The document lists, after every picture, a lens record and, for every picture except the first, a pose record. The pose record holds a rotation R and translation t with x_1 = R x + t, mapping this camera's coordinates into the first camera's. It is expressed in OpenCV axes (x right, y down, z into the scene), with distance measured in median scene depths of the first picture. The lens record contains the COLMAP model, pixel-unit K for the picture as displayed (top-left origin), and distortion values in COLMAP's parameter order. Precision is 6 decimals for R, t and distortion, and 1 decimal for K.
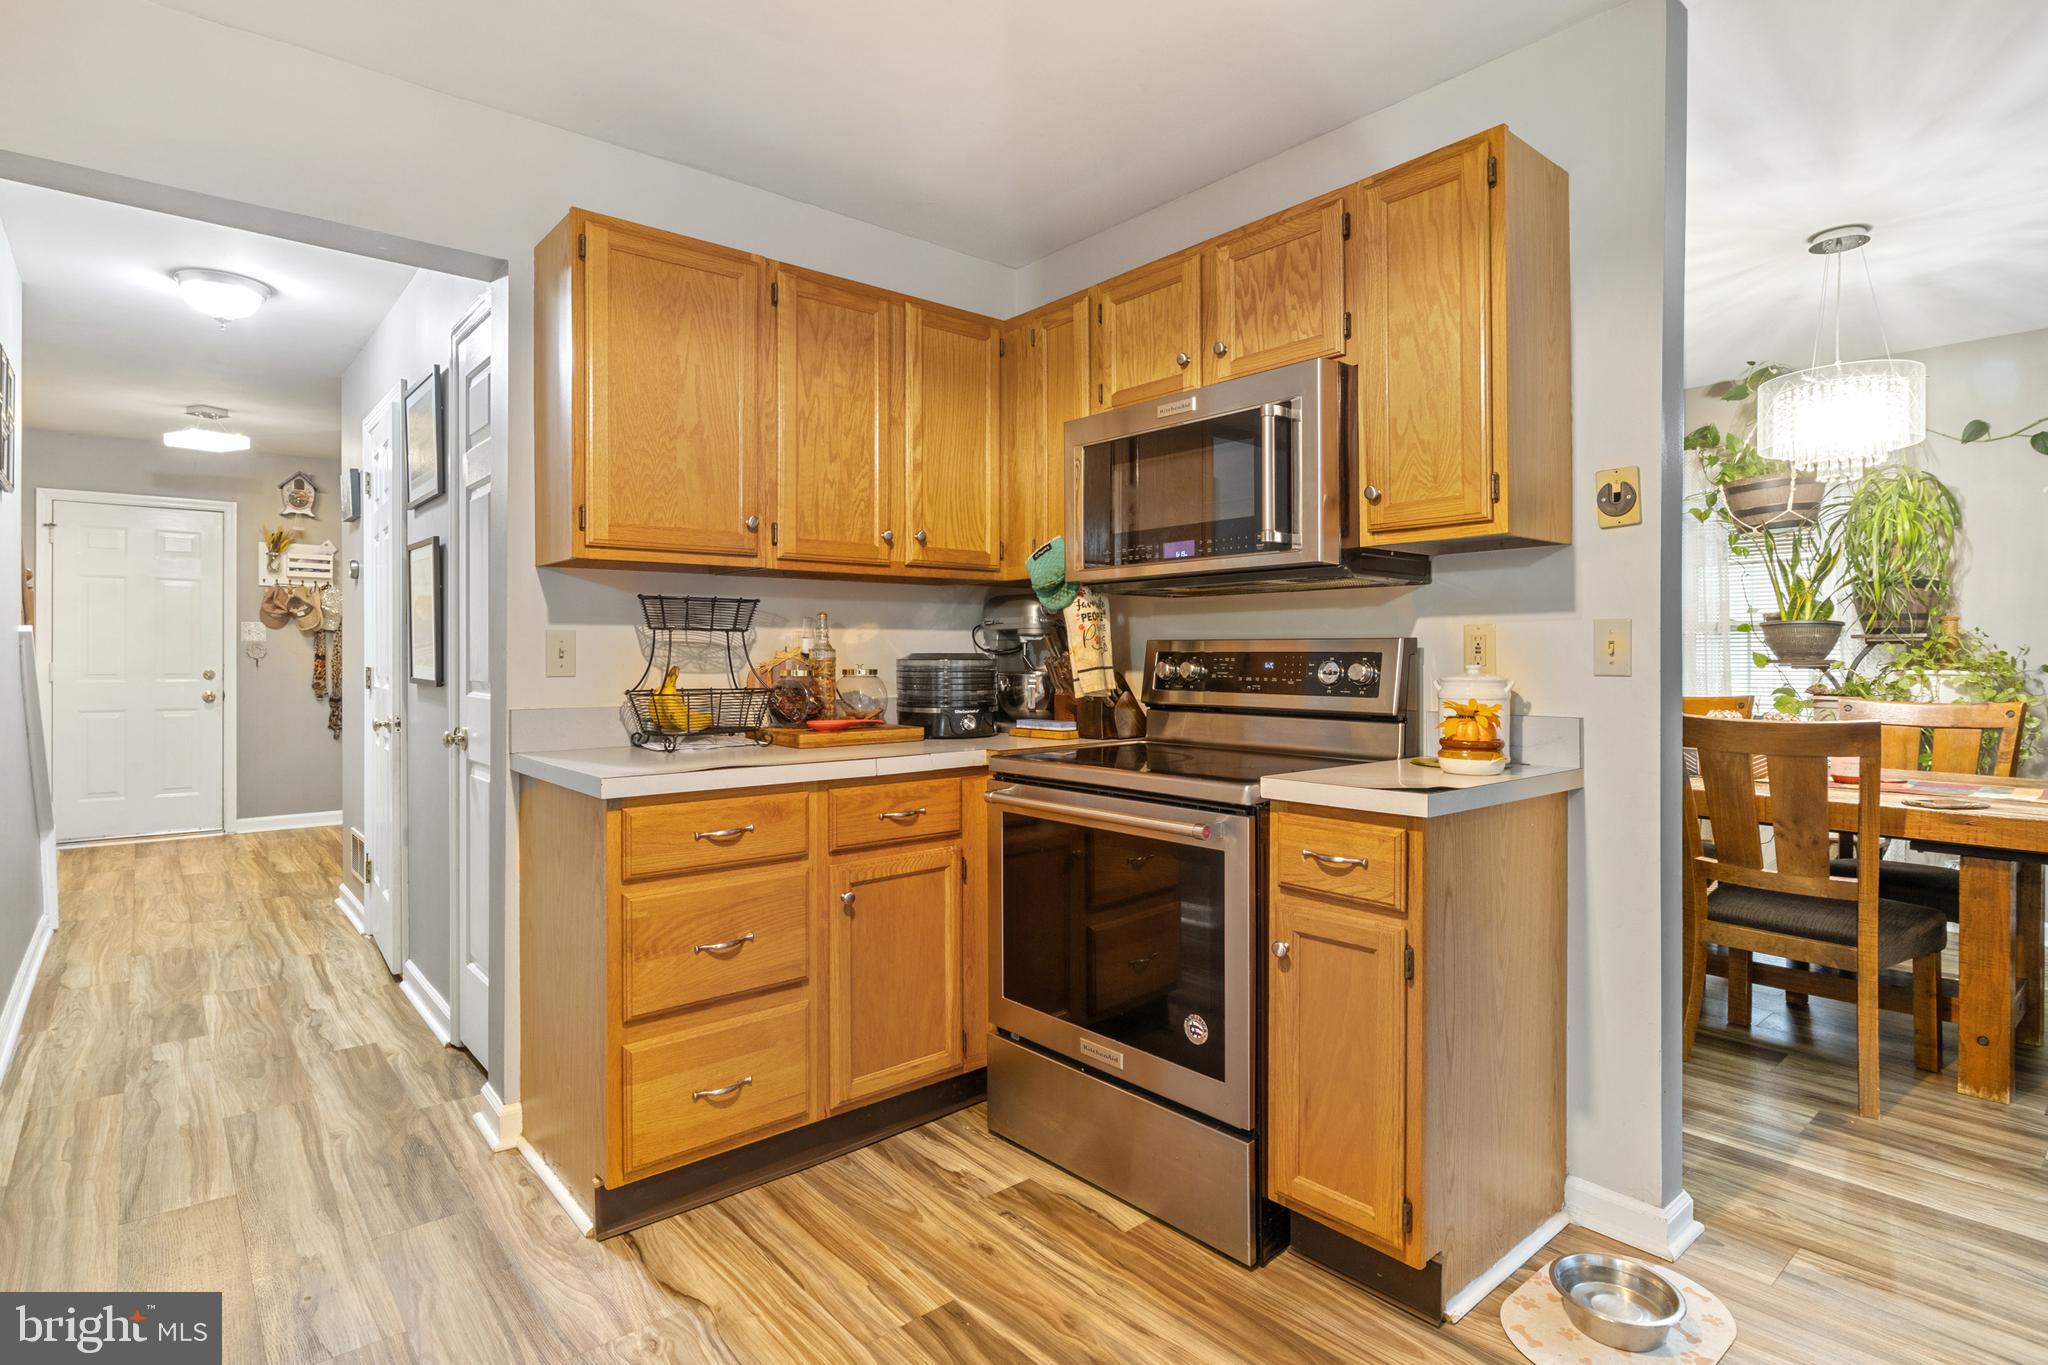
lens RADIAL K [[1037.3, 0, 1024.4], [0, 1037.3, 649.8], [0, 0, 1]] dist [-0.006187, -0.000231]
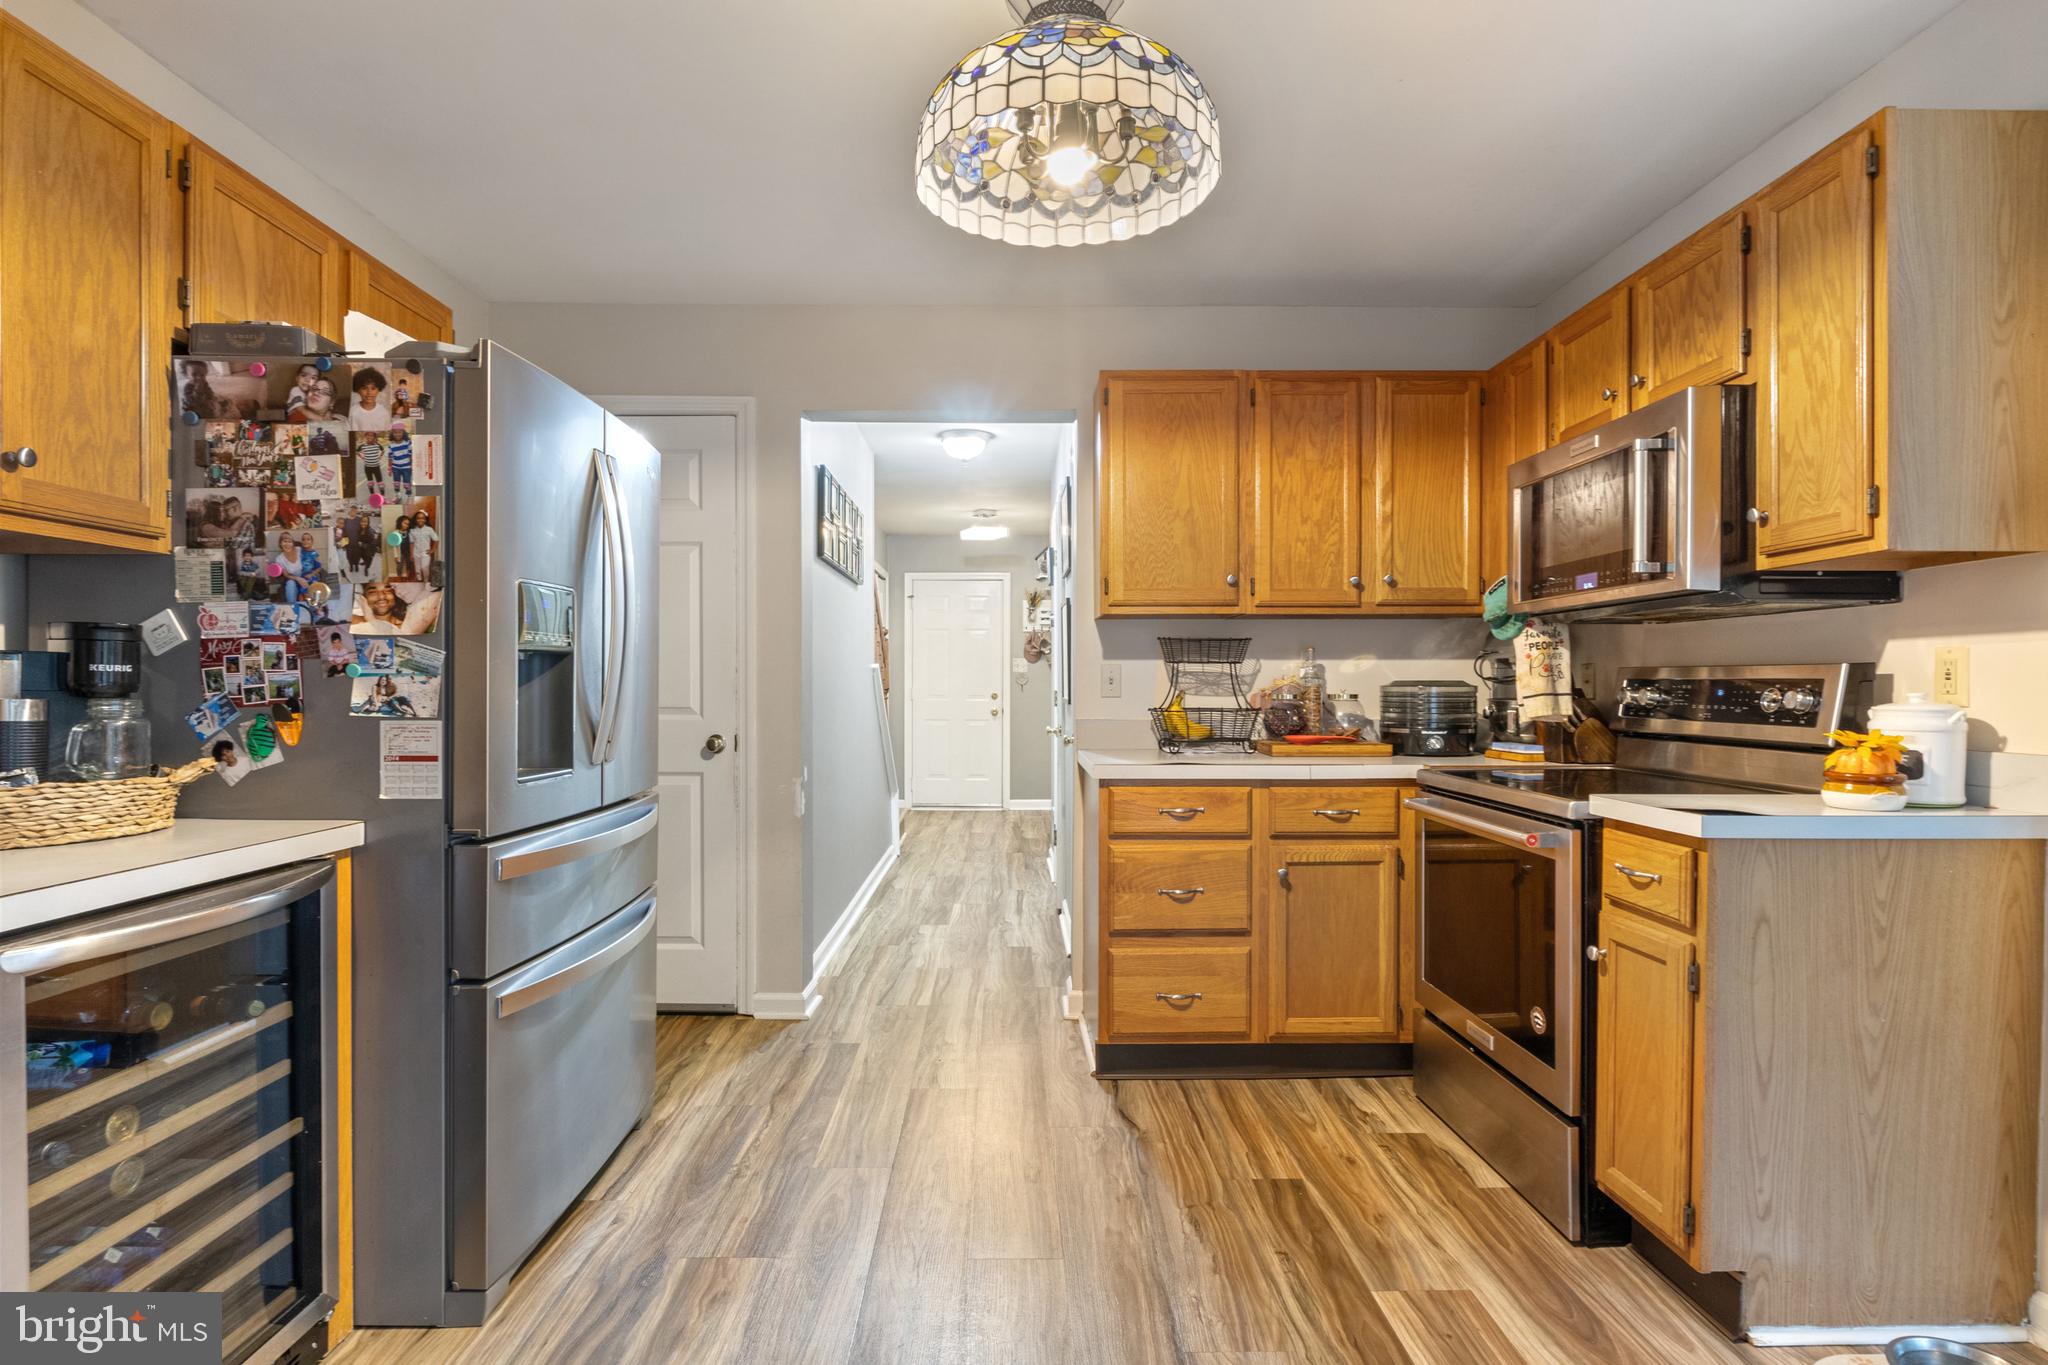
lens RADIAL K [[1023.9, 0, 1024.0], [0, 1023.9, 682.5], [0, 0, 1]] dist [0.001558, 0.000129]
pose [[0.772627, 0.000838, -0.634860, 0.363991], [0.002053, 0.999991, 0.003818, 0.000584], [0.634857, -0.004254, 0.772618, -0.159928]]
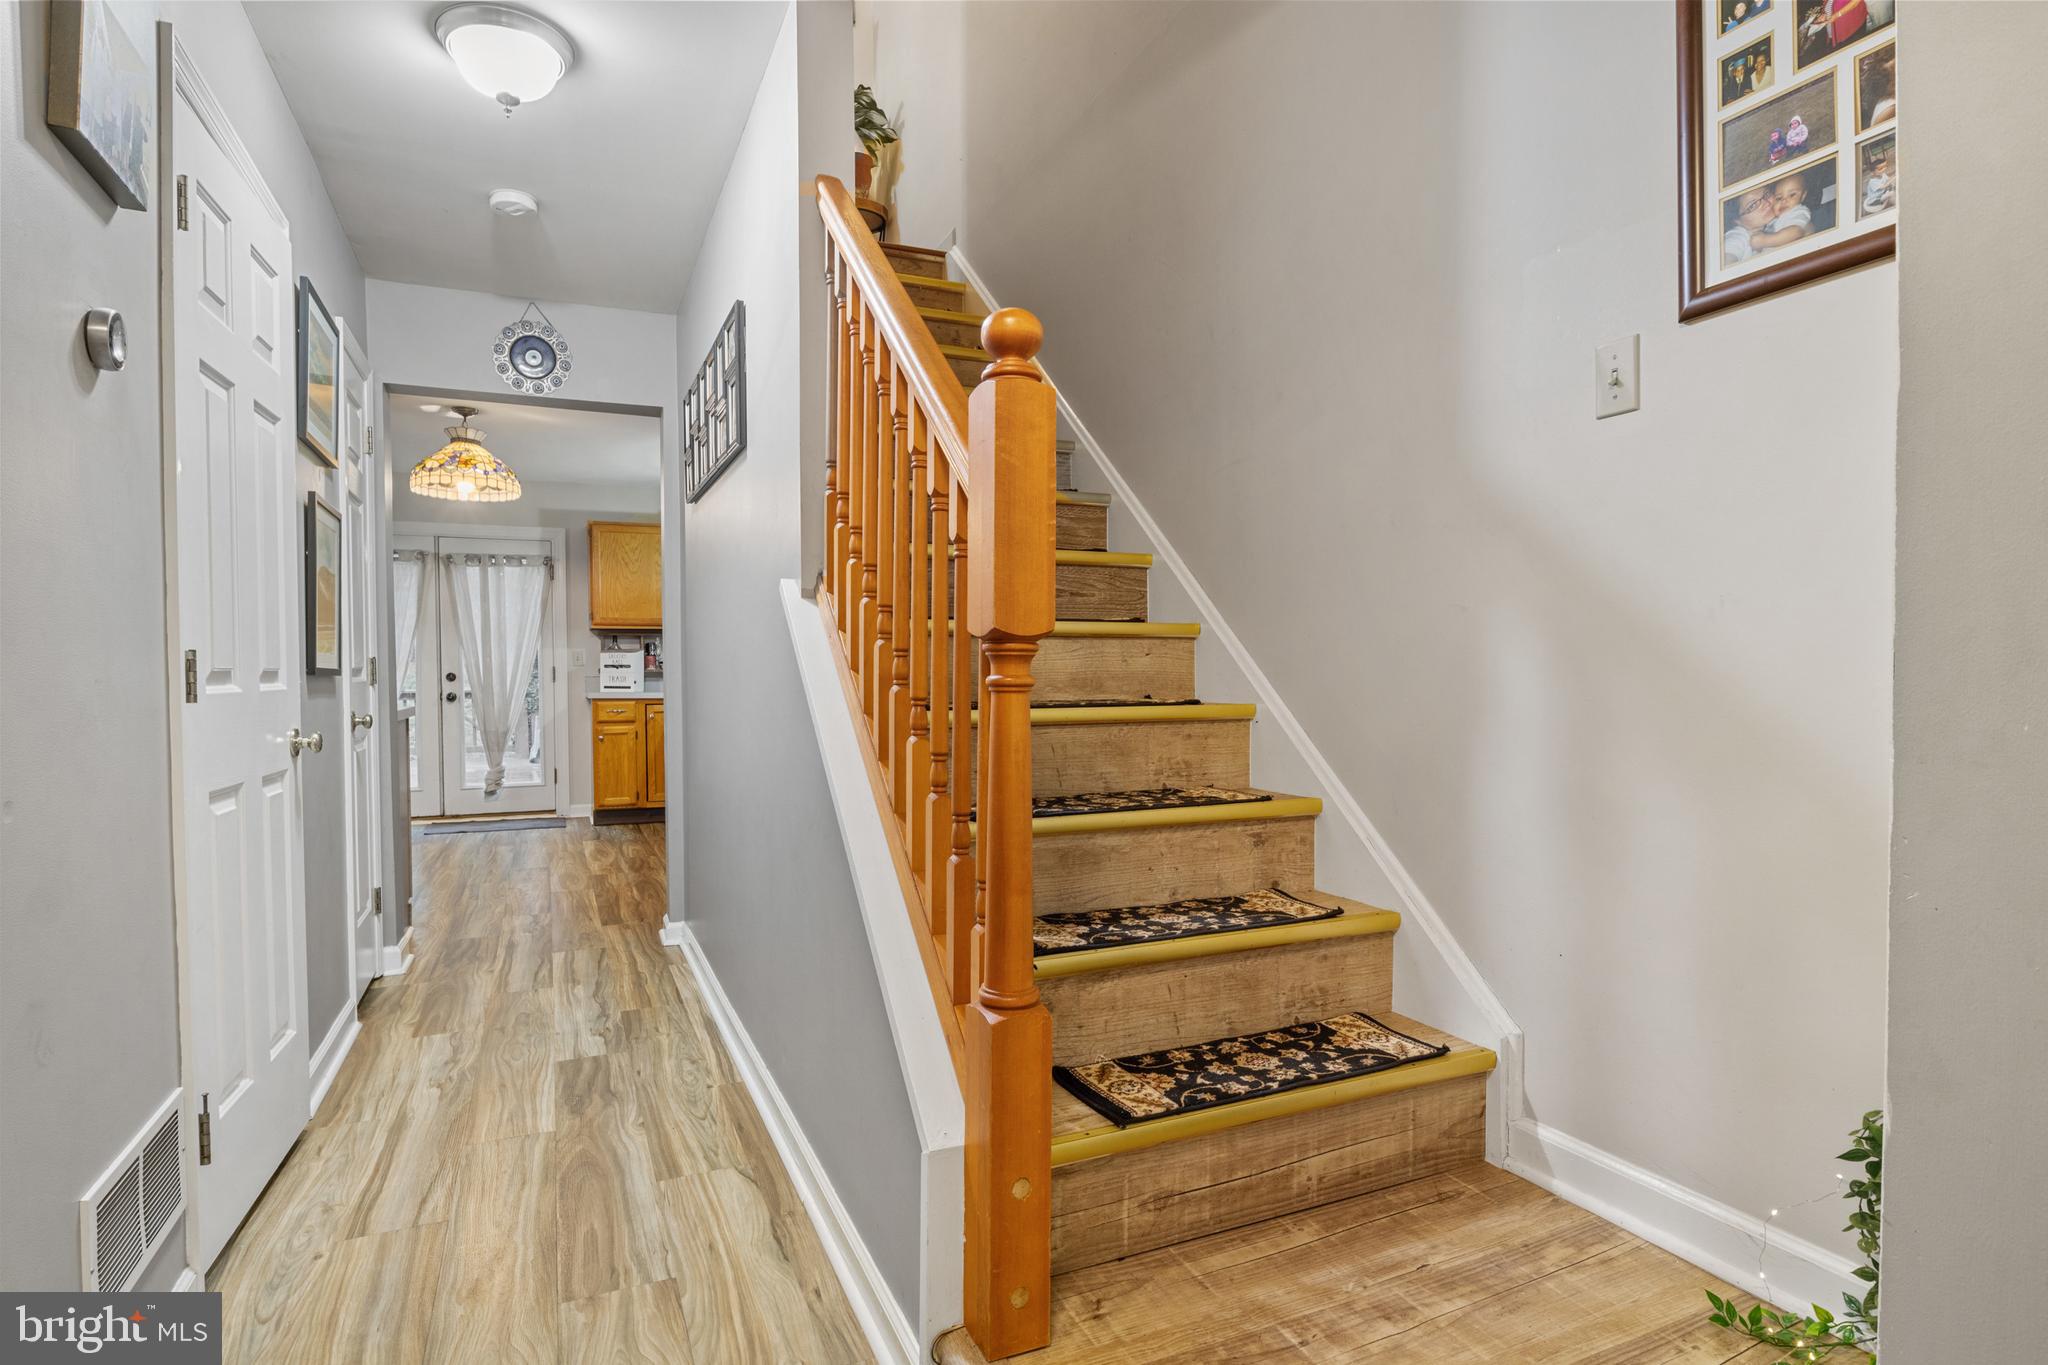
lens RADIAL K [[1069.0, 0, 1024.0], [0, 1069.0, 682.5], [0, 0, 1]] dist [0.000375, 0.000094]
pose [[-0.959379, 0.003065, 0.282104, -1.858695], [0.006020, 0.999936, 0.009608, 0.046379], [-0.282057, 0.010916, -0.959336, 2.280608]]
